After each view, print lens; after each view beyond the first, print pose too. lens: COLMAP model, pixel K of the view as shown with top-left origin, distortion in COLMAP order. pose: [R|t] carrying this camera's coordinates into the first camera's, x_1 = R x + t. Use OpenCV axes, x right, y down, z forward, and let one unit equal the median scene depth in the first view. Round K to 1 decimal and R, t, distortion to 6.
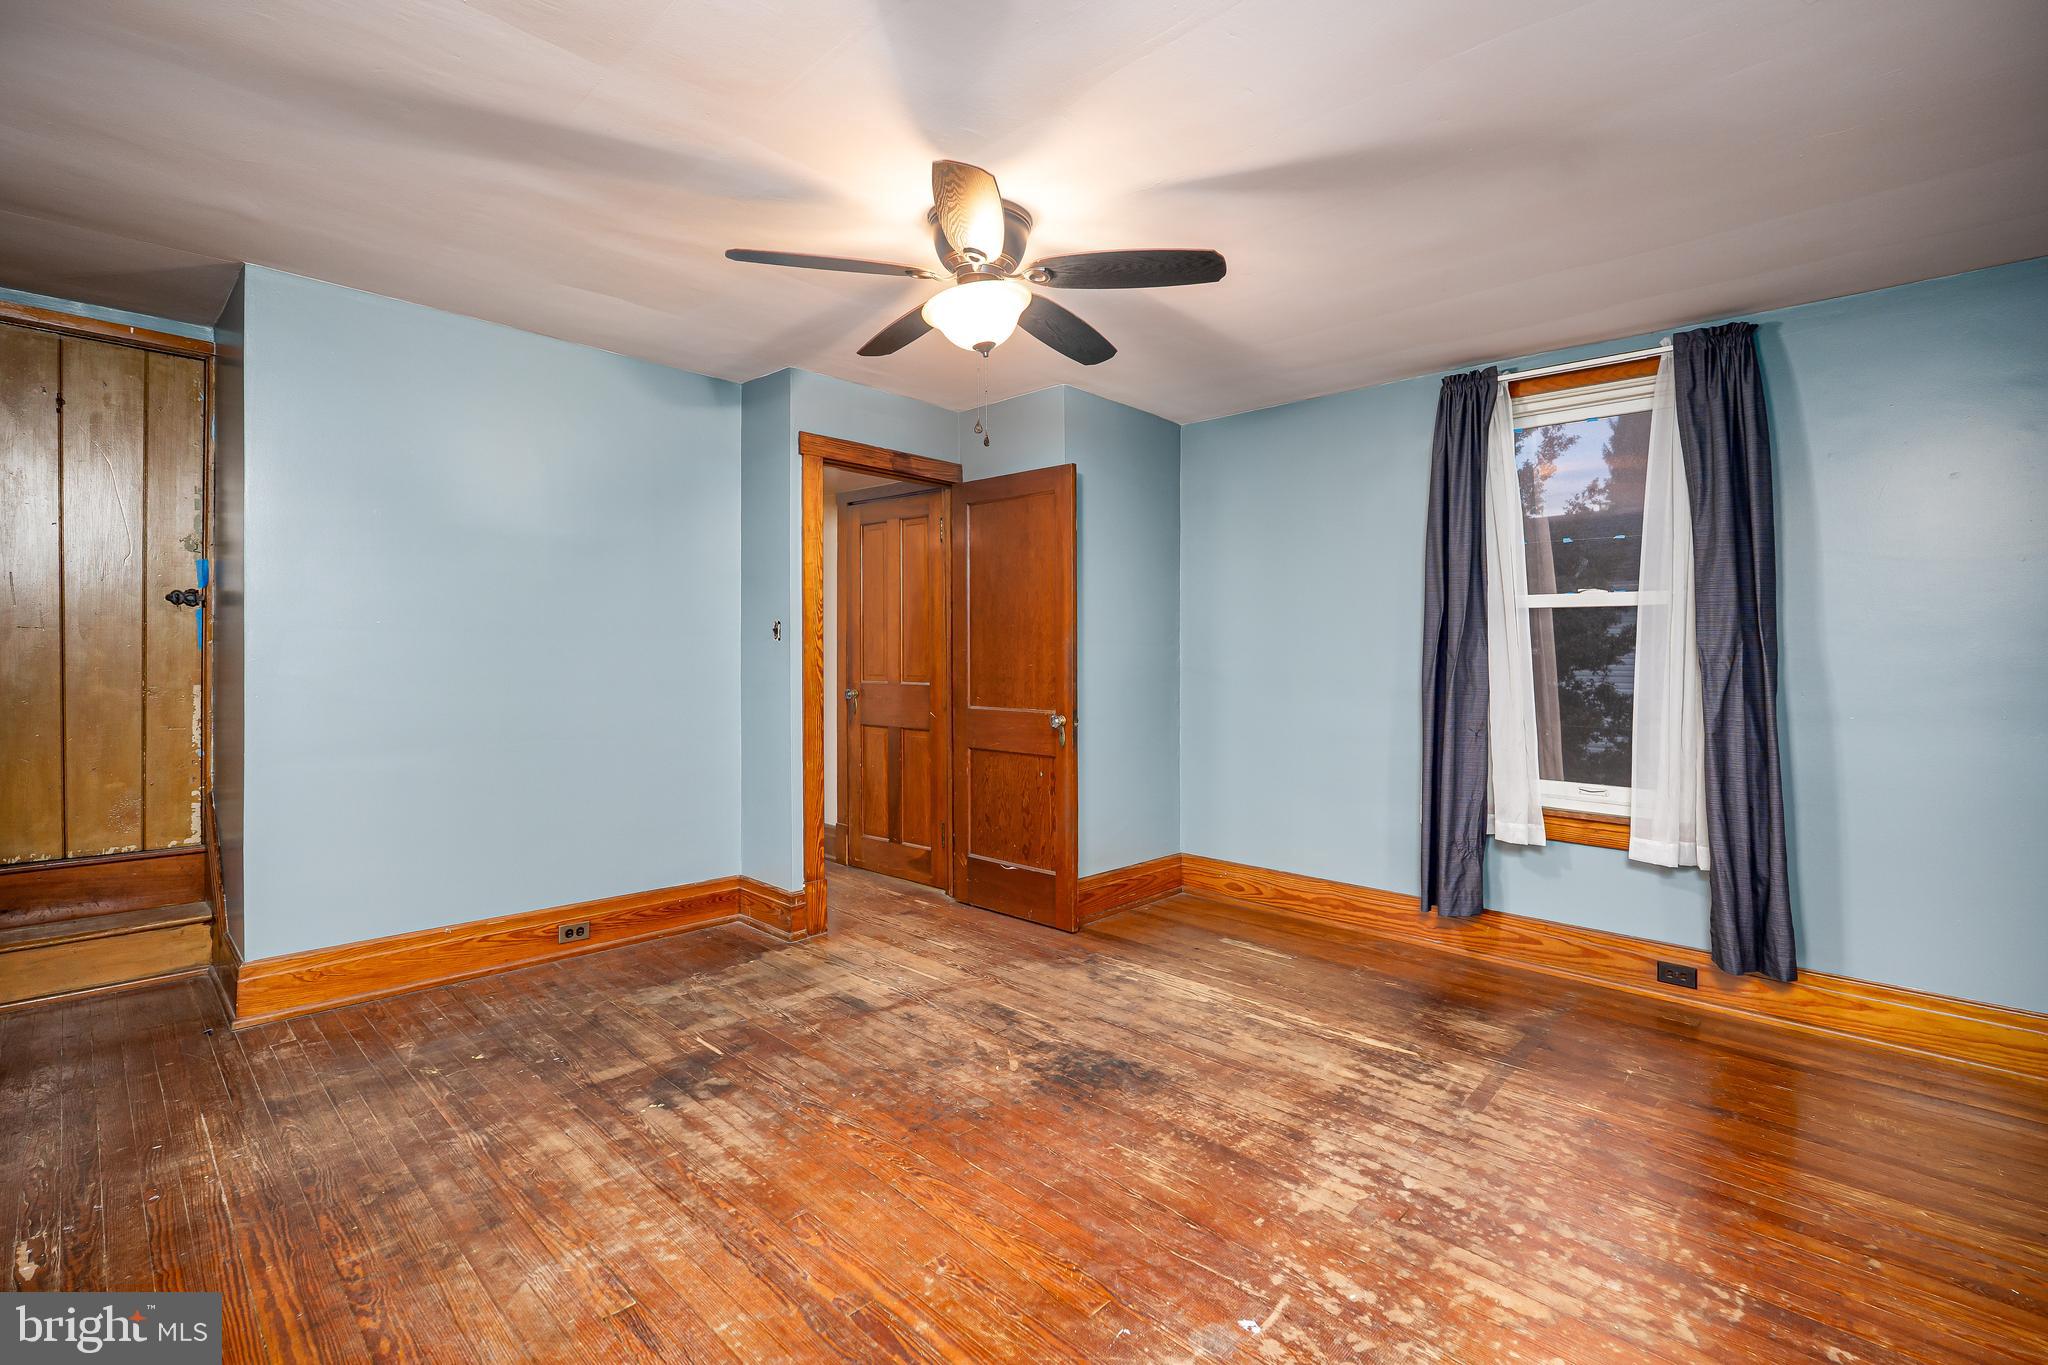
lens RADIAL K [[914.9, 0, 1033.8], [0, 914.9, 663.5], [0, 0, 1]] dist [-0.005834, 0.001692]
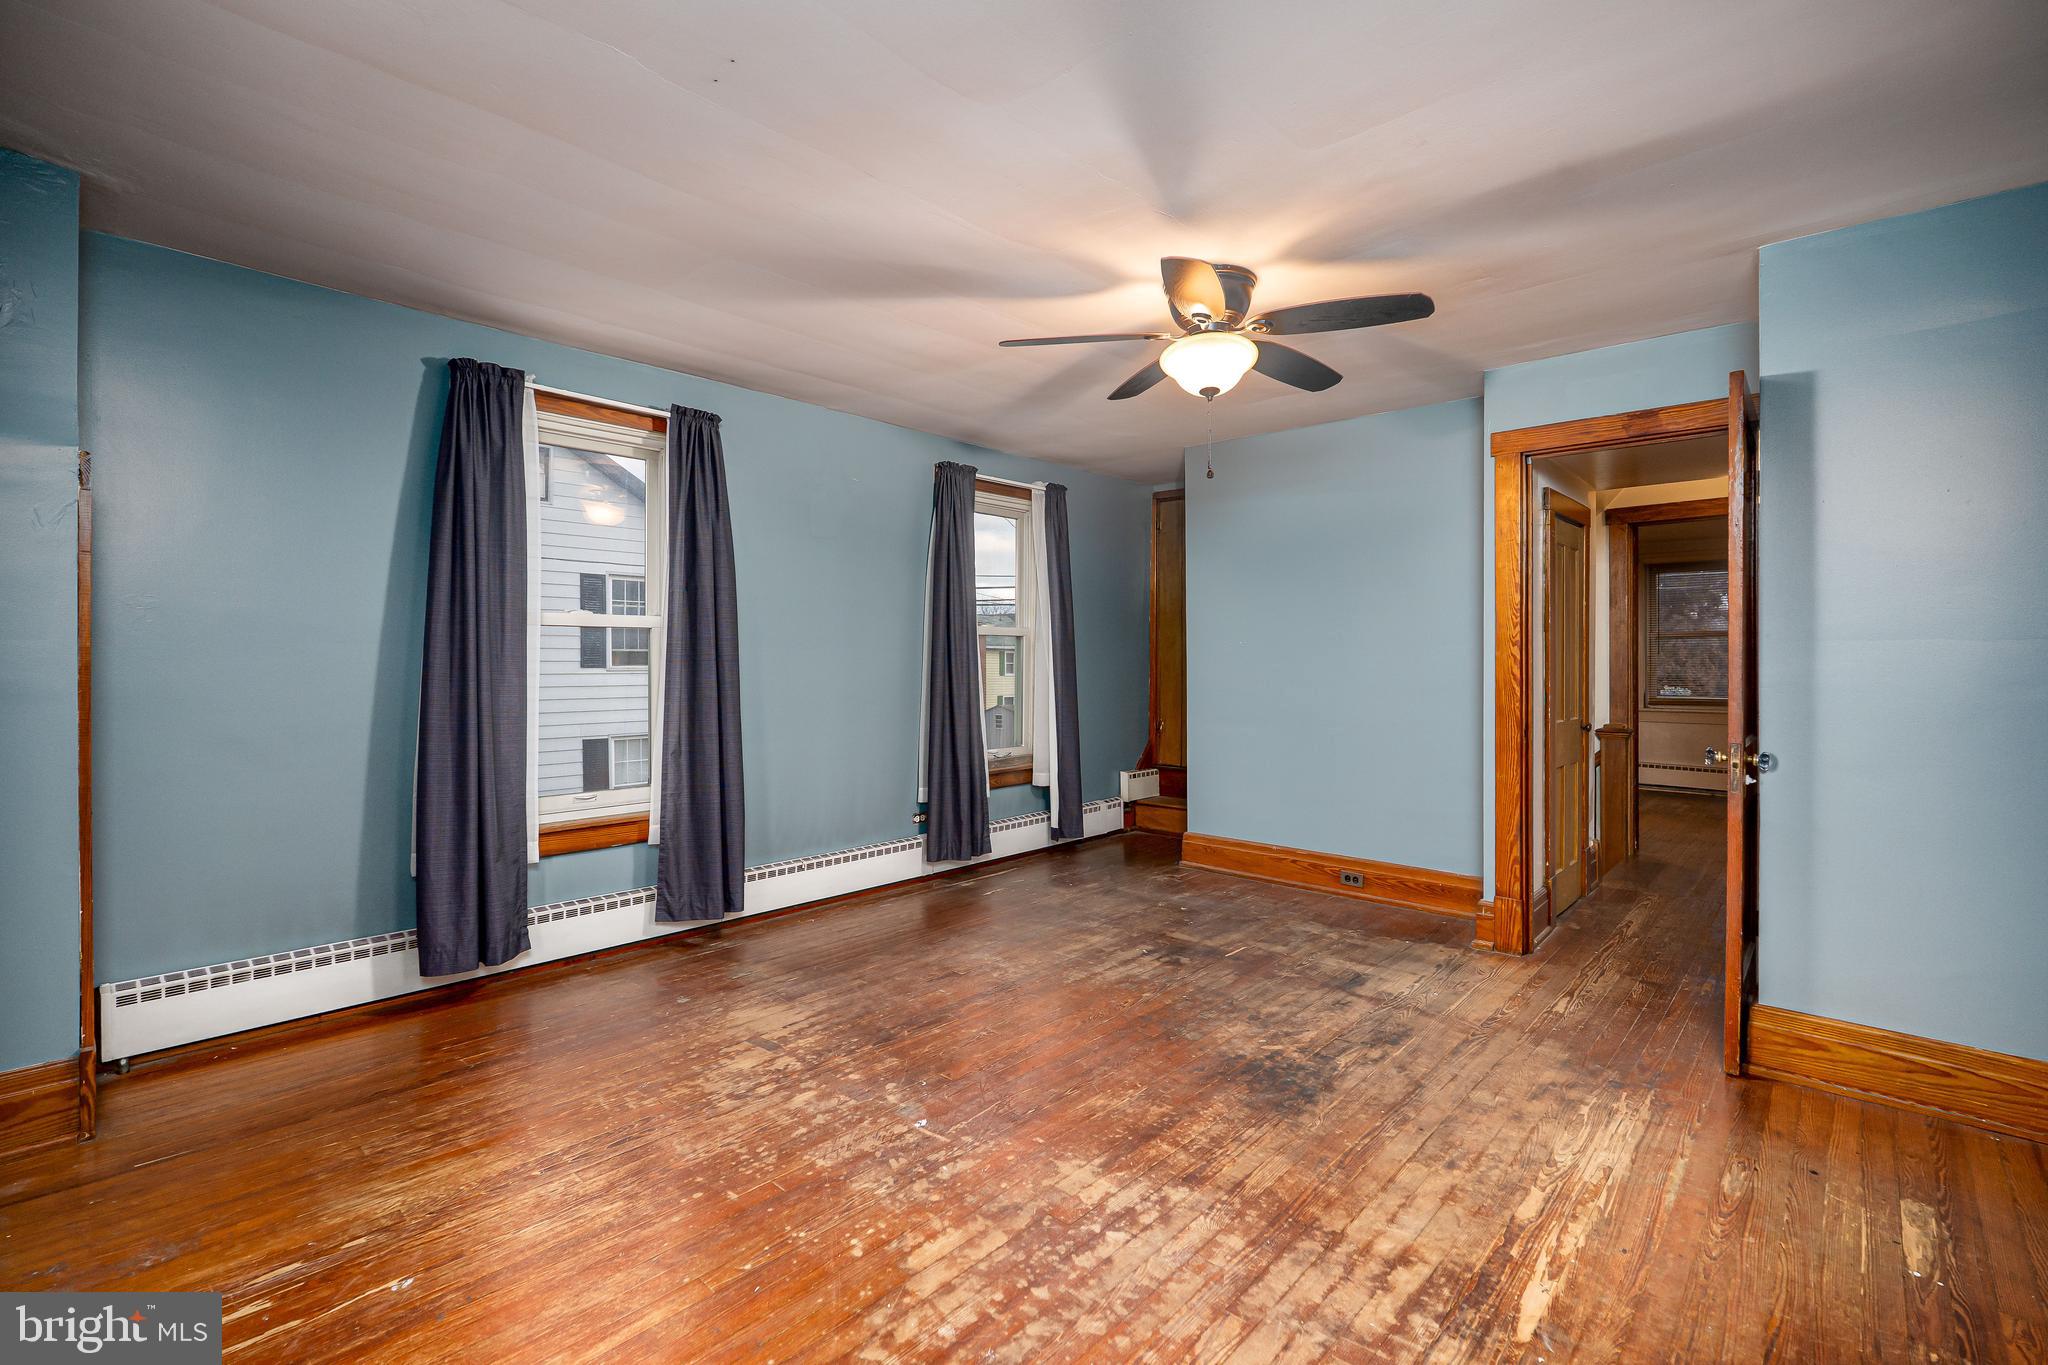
lens RADIAL K [[914.9, 0, 1033.9], [0, 914.9, 673.3], [0, 0, 1]] dist [-0.005834, 0.001692]
pose [[0.023235, 0.005747, -0.999714, 1.035955], [-0.011022, 0.999924, 0.005492, 0.004471], [0.999669, 0.010891, 0.023297, 0.702493]]
